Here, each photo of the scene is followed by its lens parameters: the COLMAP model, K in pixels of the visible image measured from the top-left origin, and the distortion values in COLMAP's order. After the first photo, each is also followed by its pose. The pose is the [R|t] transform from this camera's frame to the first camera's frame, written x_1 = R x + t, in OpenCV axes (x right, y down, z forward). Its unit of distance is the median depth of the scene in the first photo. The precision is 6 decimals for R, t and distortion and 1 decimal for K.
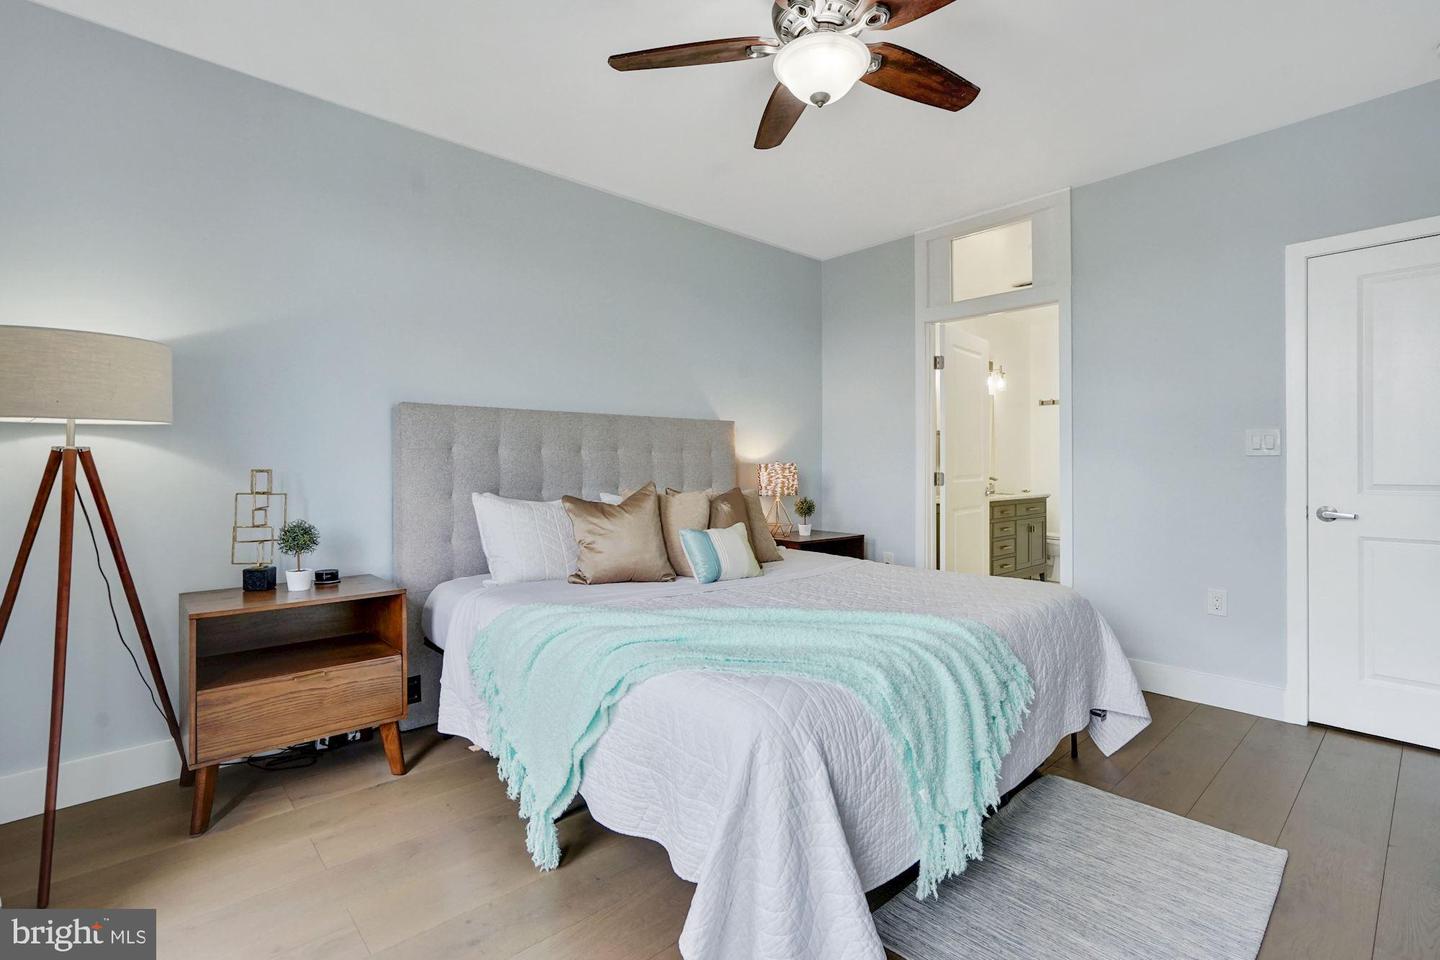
lens RADIAL K [[672.2, 0, 717.8], [0, 672.2, 477.6], [0, 0, 1]] dist [-0.022433, 0.000550]
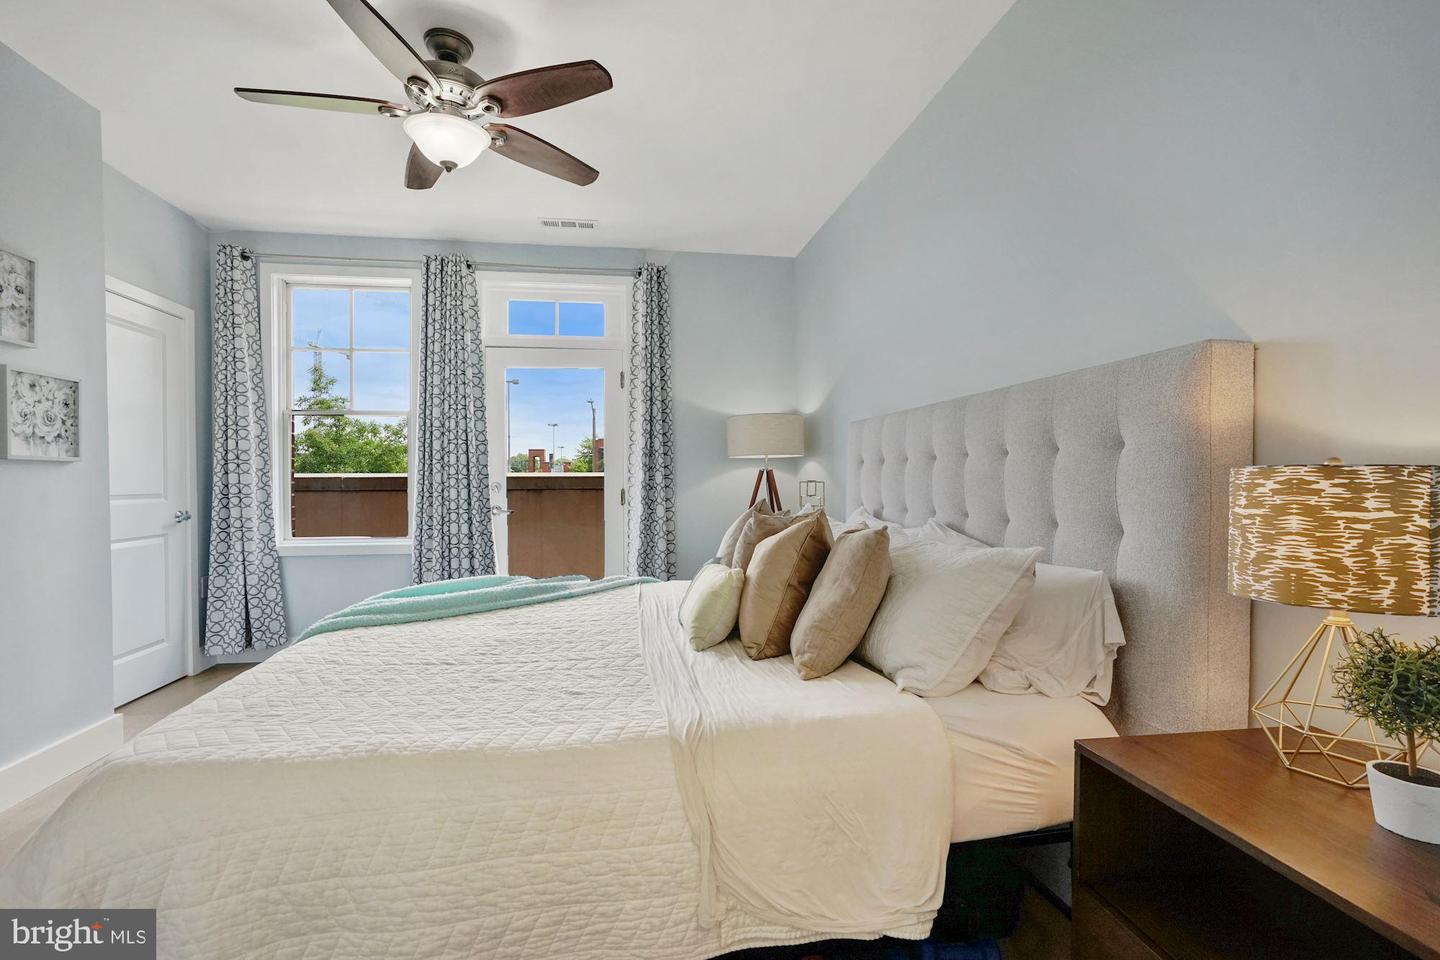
lens RADIAL K [[679.8, 0, 721.5], [0, 679.8, 499.2], [0, 0, 1]] dist [-0.023213, -0.000114]
pose [[-0.547241, 0.028837, -0.836478, 0.714062], [-0.005978, 0.999246, 0.038359, -0.030274], [0.836954, 0.025992, -0.546656, 1.655021]]
